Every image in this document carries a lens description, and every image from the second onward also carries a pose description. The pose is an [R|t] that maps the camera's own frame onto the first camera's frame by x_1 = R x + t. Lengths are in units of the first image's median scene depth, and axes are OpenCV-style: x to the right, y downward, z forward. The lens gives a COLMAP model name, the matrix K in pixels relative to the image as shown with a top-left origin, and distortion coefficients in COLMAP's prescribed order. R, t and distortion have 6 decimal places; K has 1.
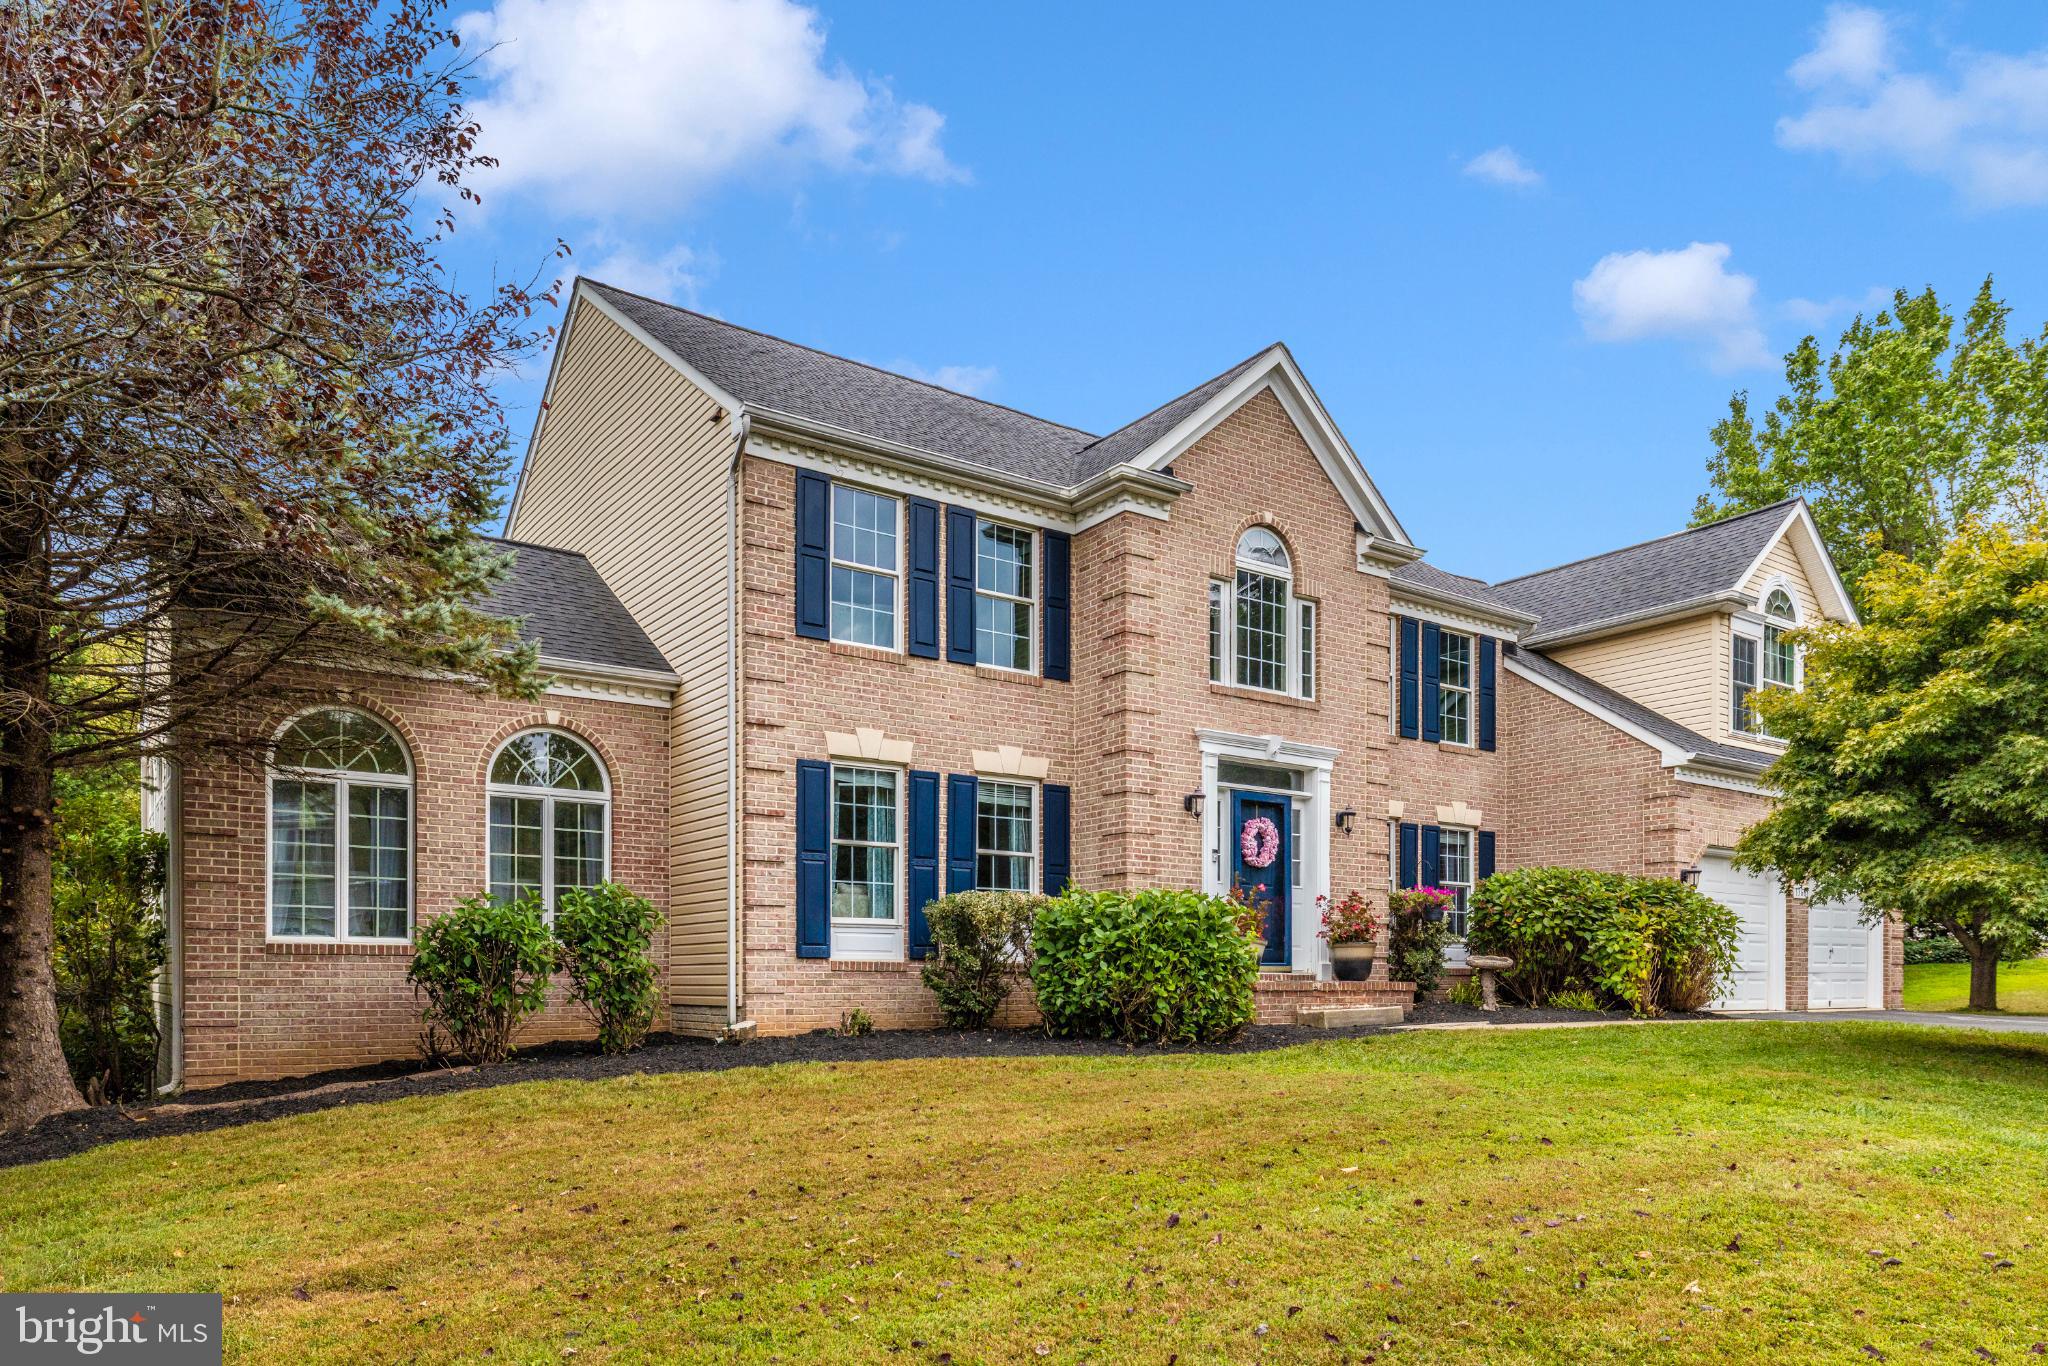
lens RADIAL K [[1319.4, 0, 1024.0], [0, 1319.4, 683.0], [0, 0, 1]] dist [0.028450, 0.000550]
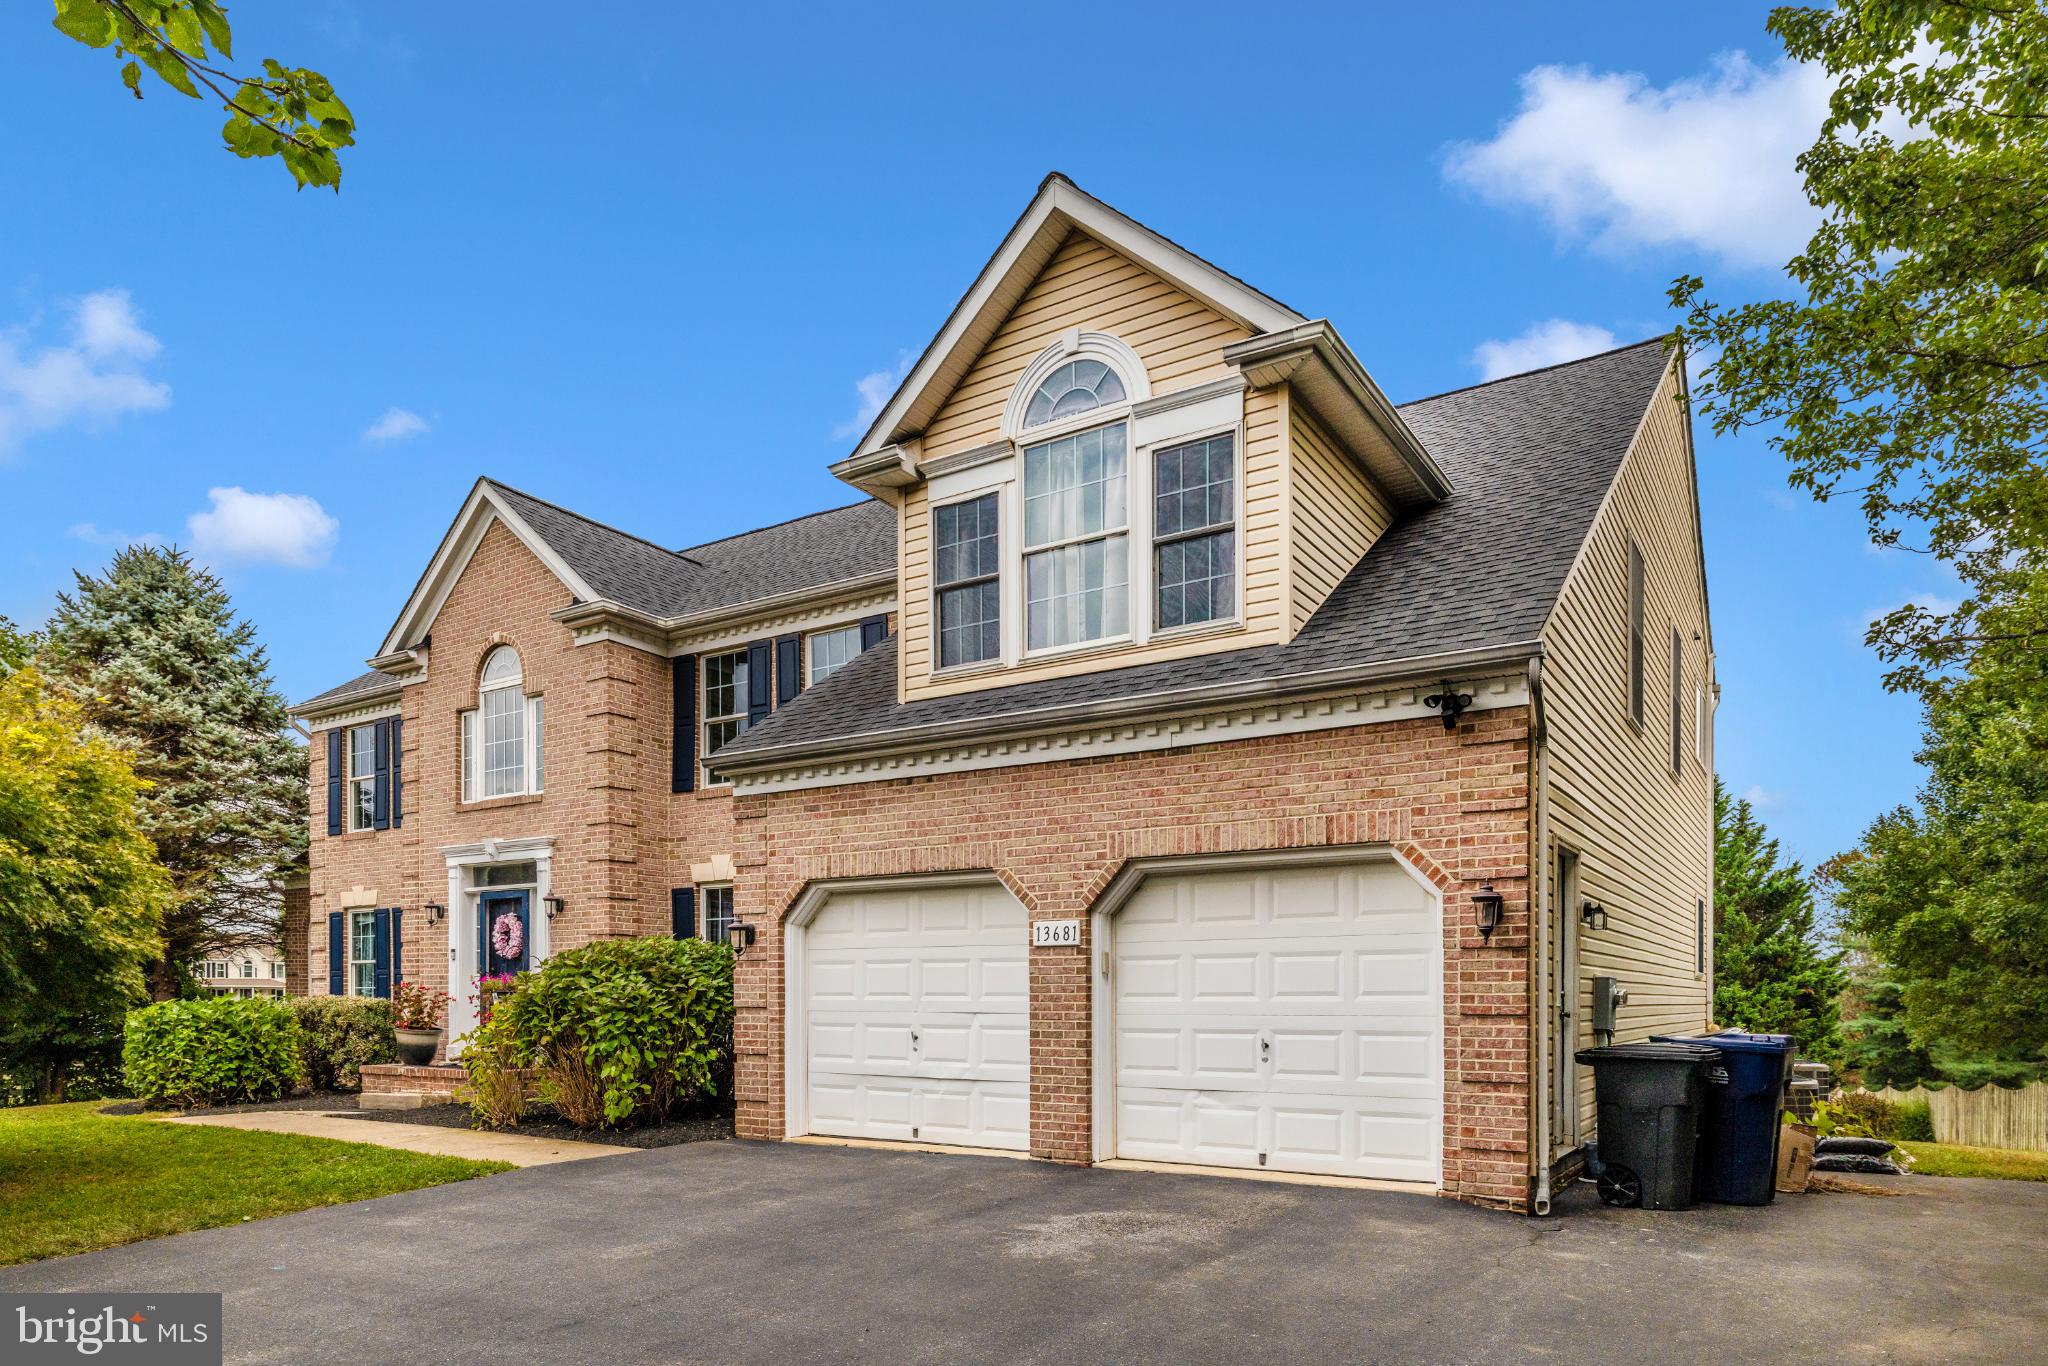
lens RADIAL K [[1247.2, 0, 1022.4], [0, 1247.2, 780.3], [0, 0, 1]] dist [-0.000176, 0.000023]
pose [[0.388209, -0.160332, -0.907517, 1.342067], [0.209720, 0.974282, -0.082416, 0.174784], [0.897392, -0.158330, 0.411850, 1.005806]]
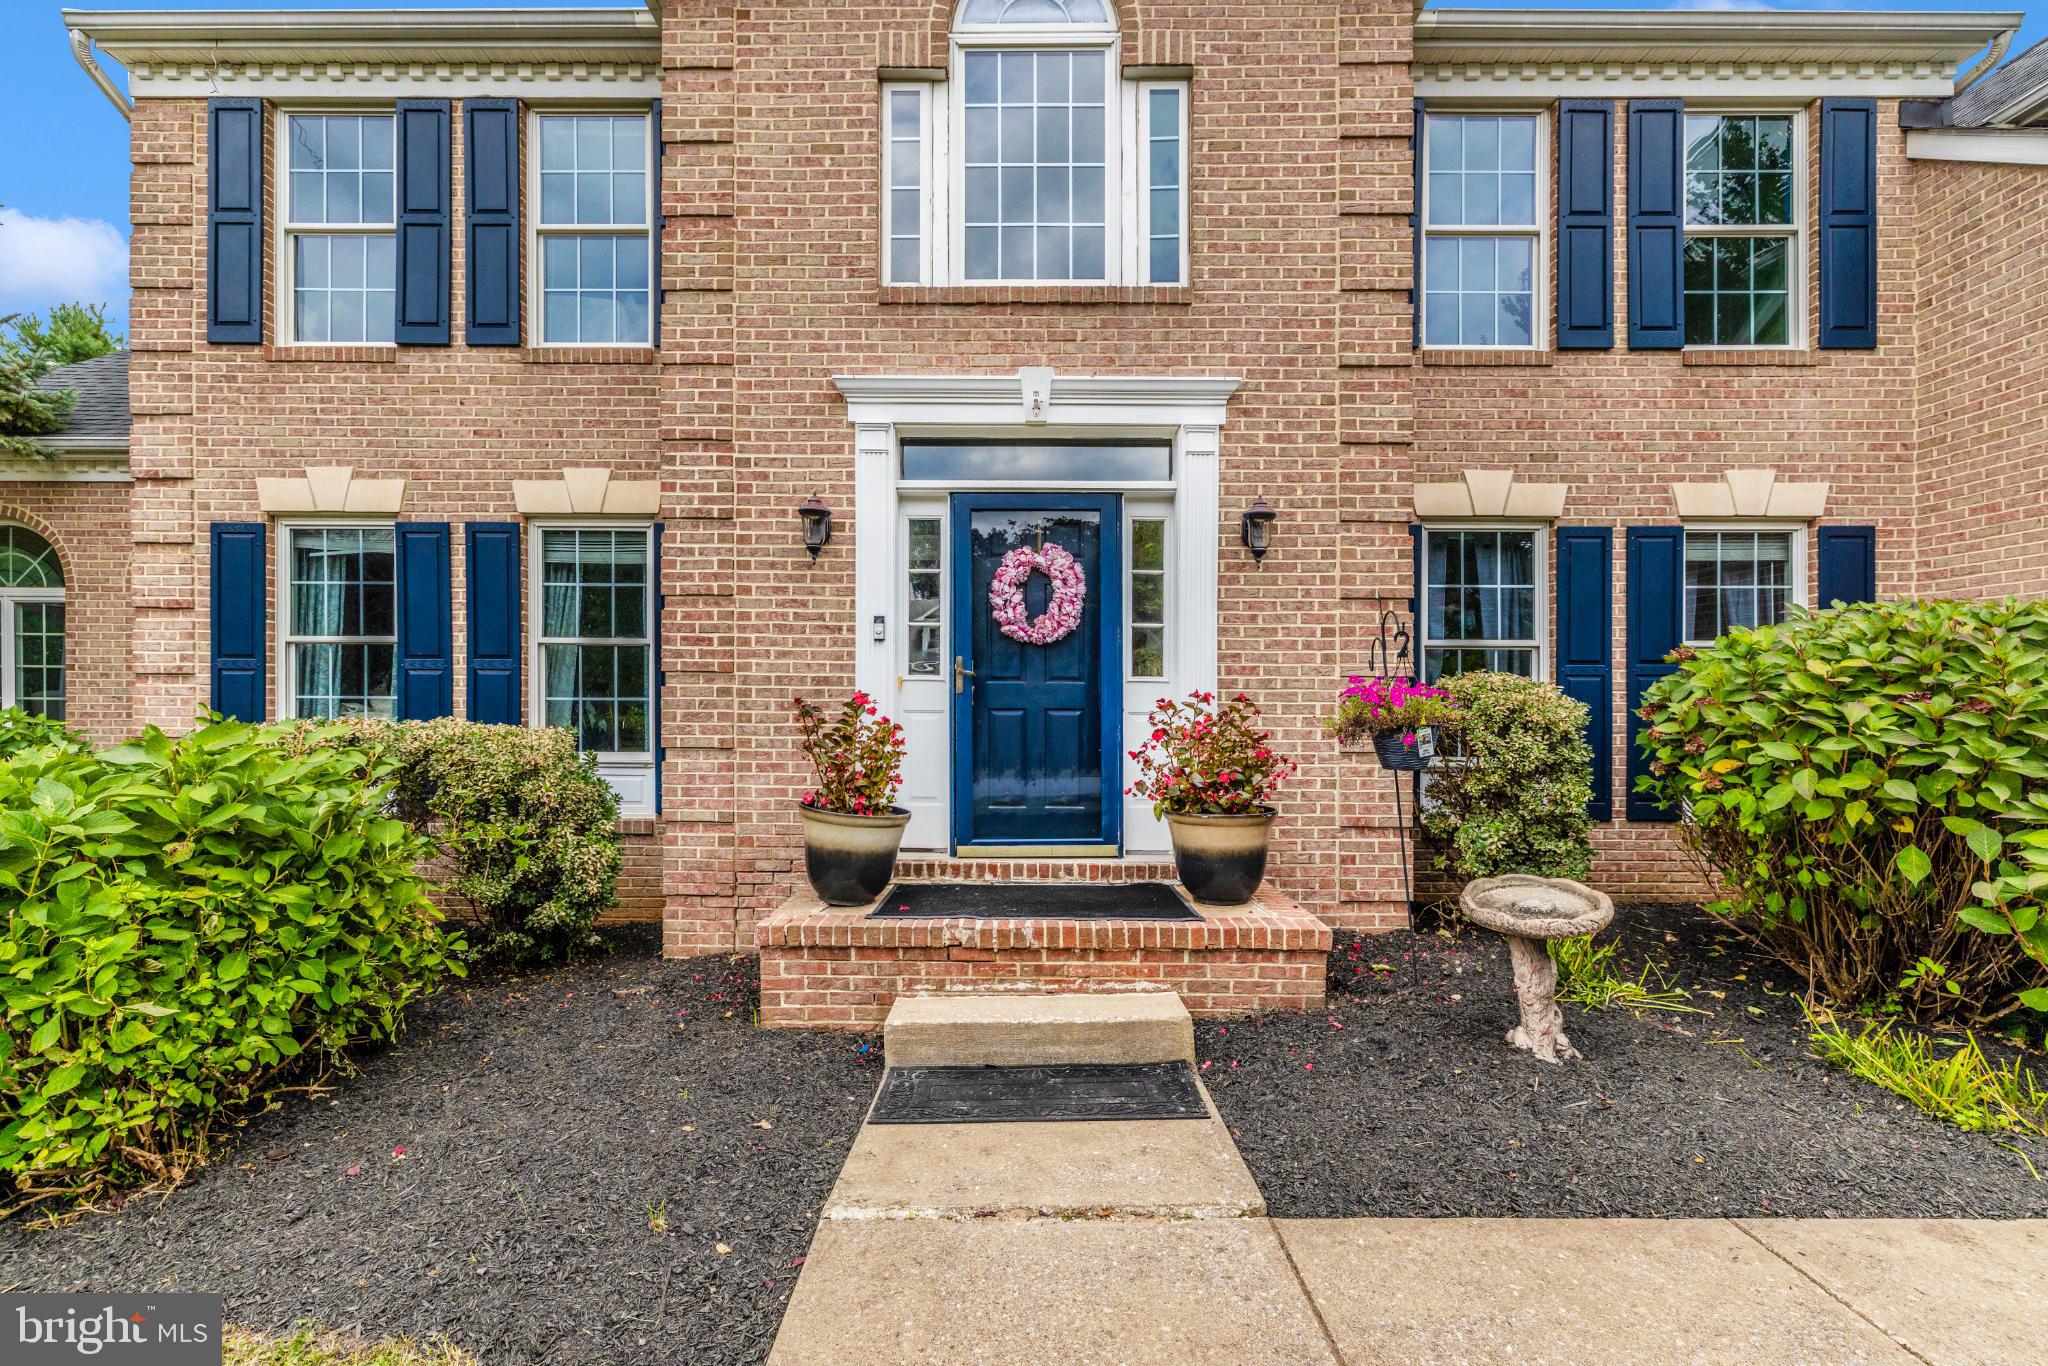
lens RADIAL K [[891.1, 0, 1021.0], [0, 891.1, 601.7], [0, 0, 1]] dist [0.002644, 0.000474]
pose [[0.812510, -0.063545, -0.579473, 0.376502], [0.124521, 0.990017, 0.066032, 0.103846], [0.569492, -0.125808, 0.812312, 0.747346]]
